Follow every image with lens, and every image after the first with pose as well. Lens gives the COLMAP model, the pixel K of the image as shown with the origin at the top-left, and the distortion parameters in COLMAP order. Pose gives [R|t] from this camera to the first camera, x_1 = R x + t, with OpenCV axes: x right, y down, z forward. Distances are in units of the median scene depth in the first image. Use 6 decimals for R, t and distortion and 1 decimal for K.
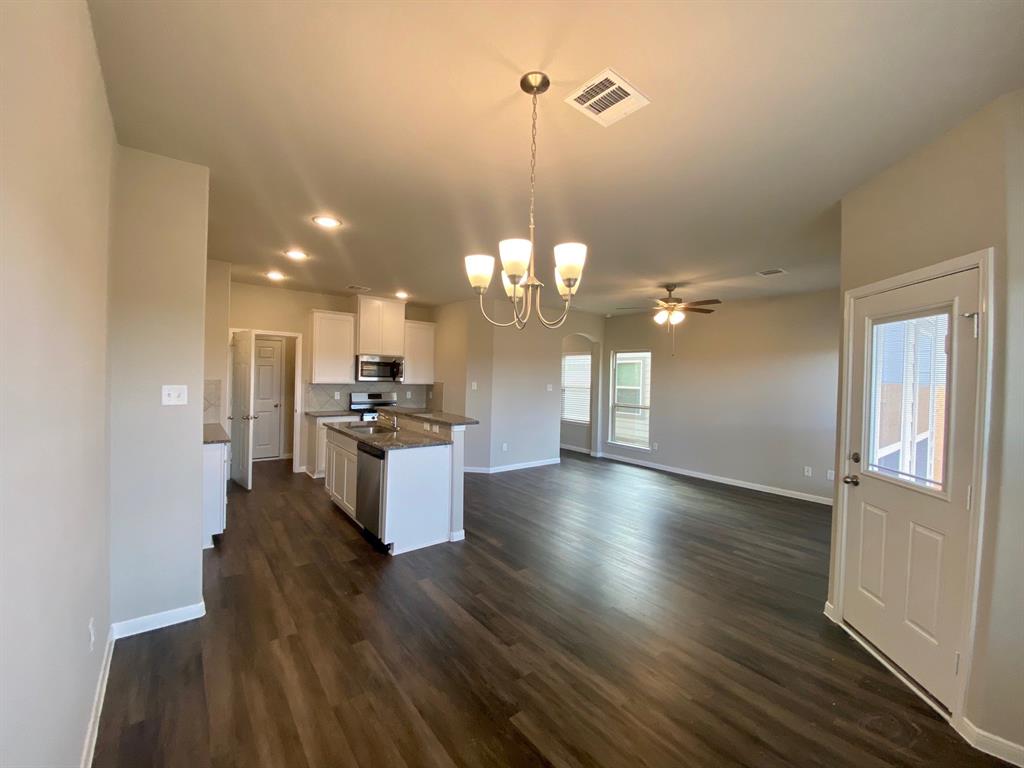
lens RADIAL K [[411.3, 0, 512.1], [0, 411.3, 376.6], [0, 0, 1]] dist [0.027792, -0.025970]
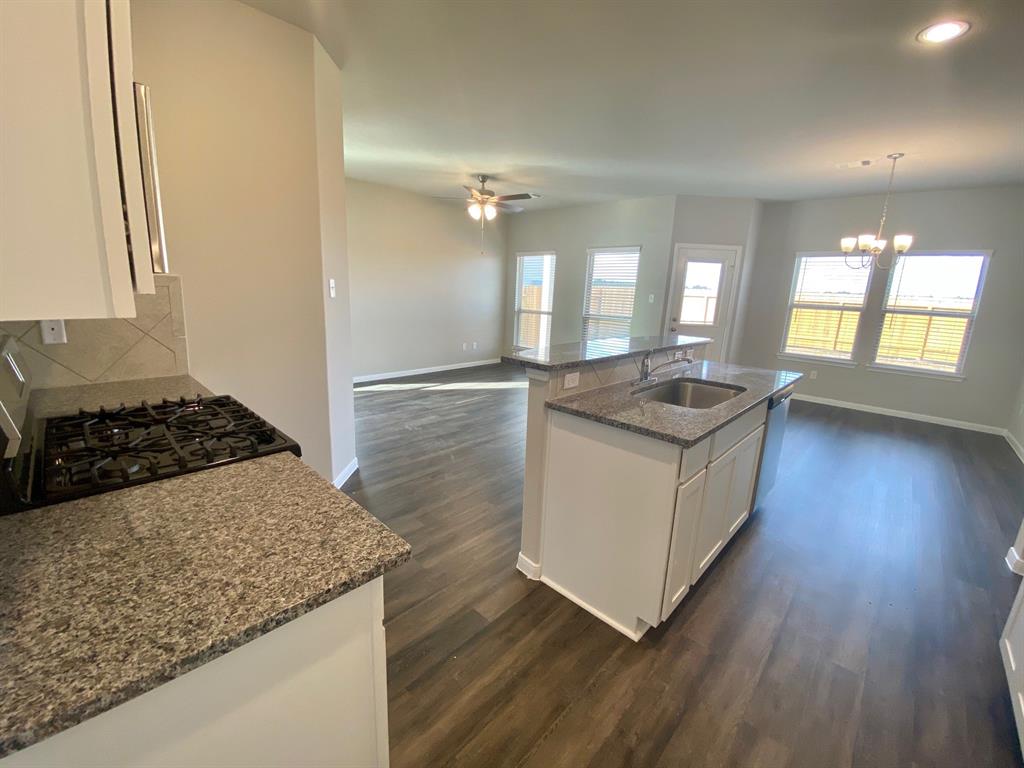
lens RADIAL K [[413.1, 0, 510.6], [0, 413.1, 377.5], [0, 0, 1]] dist [0.023307, -0.020975]
pose [[-0.144721, -0.236032, 0.960908, -0.539880], [-0.044860, 0.971698, 0.231926, 0.005047], [-0.988455, -0.009542, -0.151213, 0.892529]]
